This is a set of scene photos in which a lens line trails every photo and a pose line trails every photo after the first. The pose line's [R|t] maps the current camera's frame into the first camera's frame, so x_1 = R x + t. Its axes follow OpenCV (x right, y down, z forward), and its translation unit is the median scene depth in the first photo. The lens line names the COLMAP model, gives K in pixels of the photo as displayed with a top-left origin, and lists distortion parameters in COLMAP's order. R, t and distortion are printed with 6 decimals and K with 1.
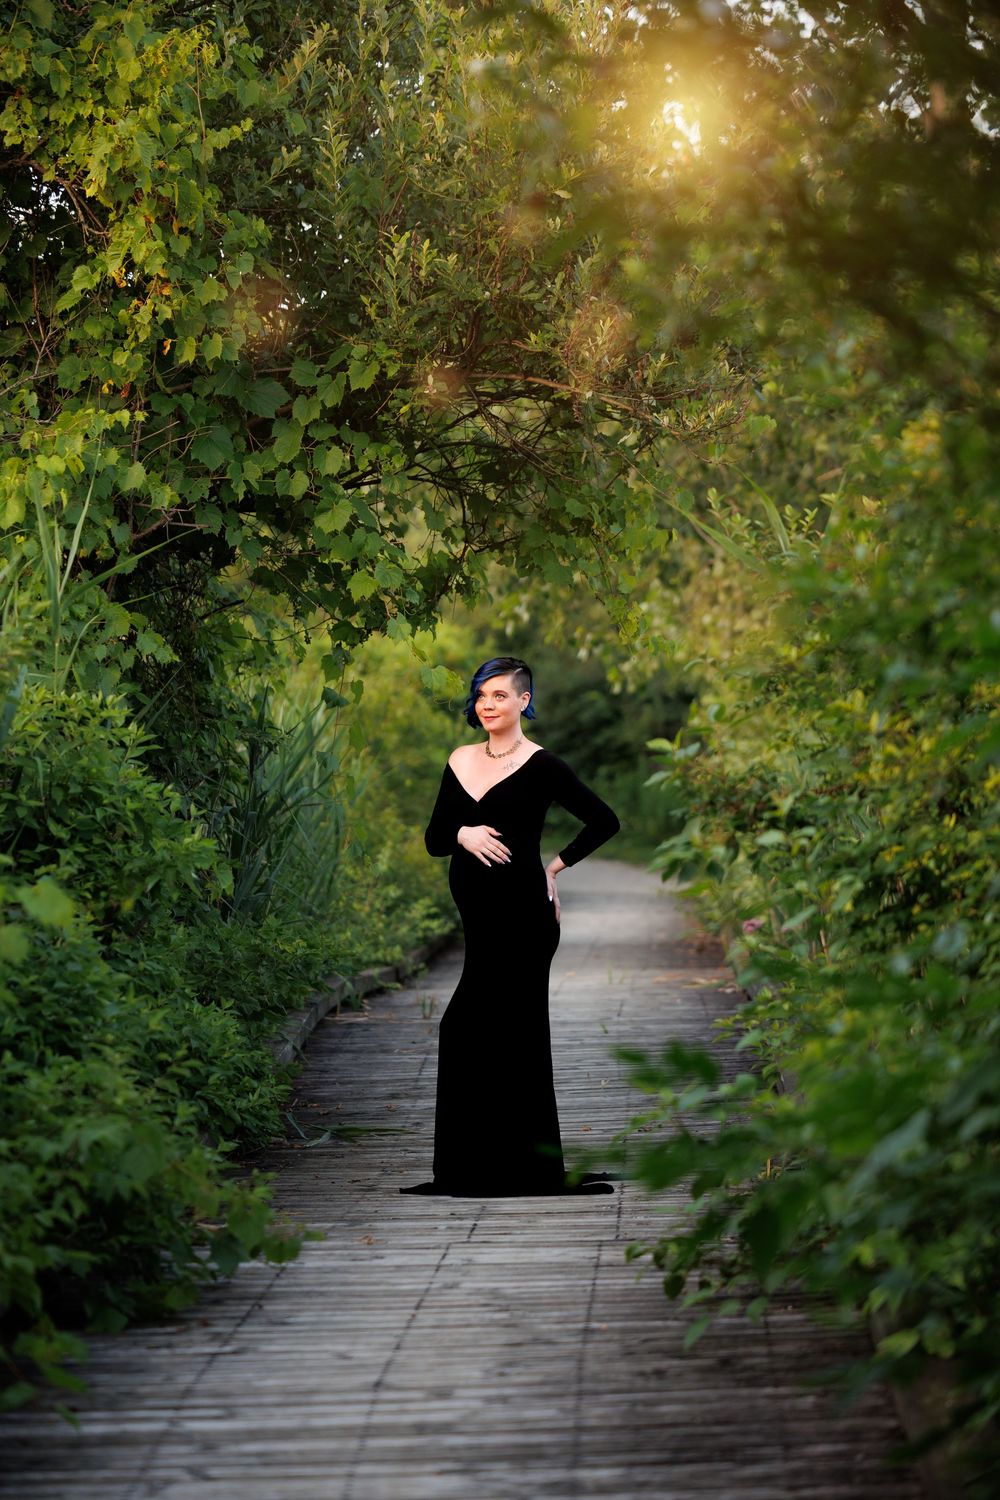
lens RADIAL K [[4858.6, 0, 496.4], [0, 4858.6, 760.6], [0, 0, 1]] dist [0.504049, 0.000000]
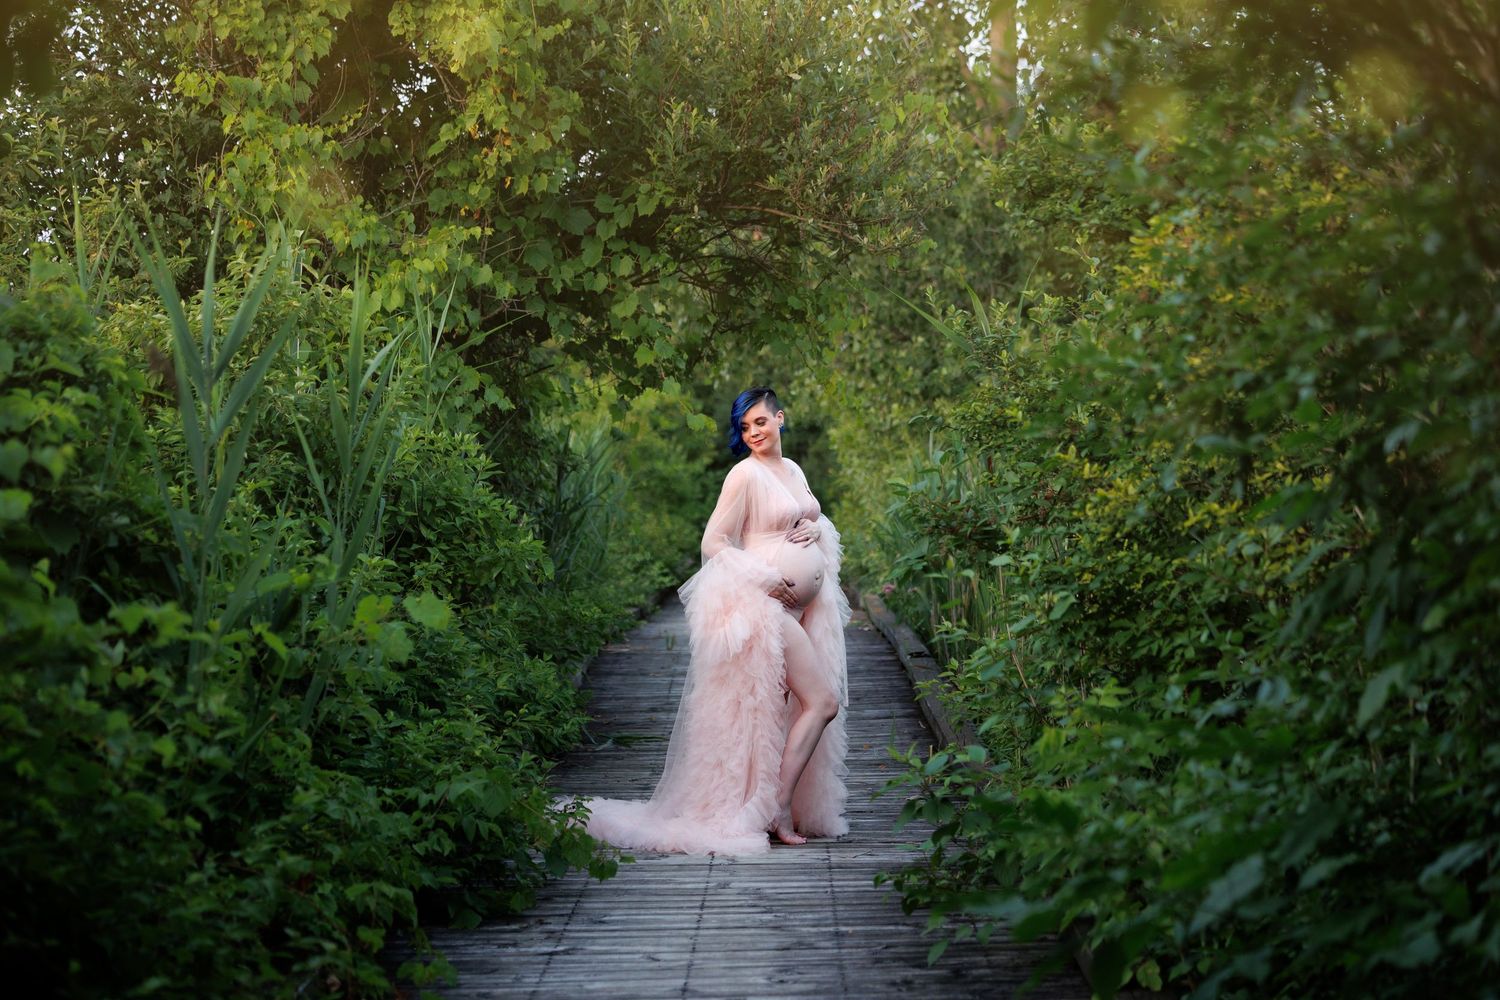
lens RADIAL K [[3054.9, 0, 755.9], [0, 3054.9, 483.8], [0, 0, 1]] dist [0.389654, 0.000000]
pose [[0.999703, 0.011571, 0.021451, -0.014680], [-0.011692, 0.999917, 0.005491, -0.004554], [-0.021385, -0.005740, 0.999755, 0.124340]]
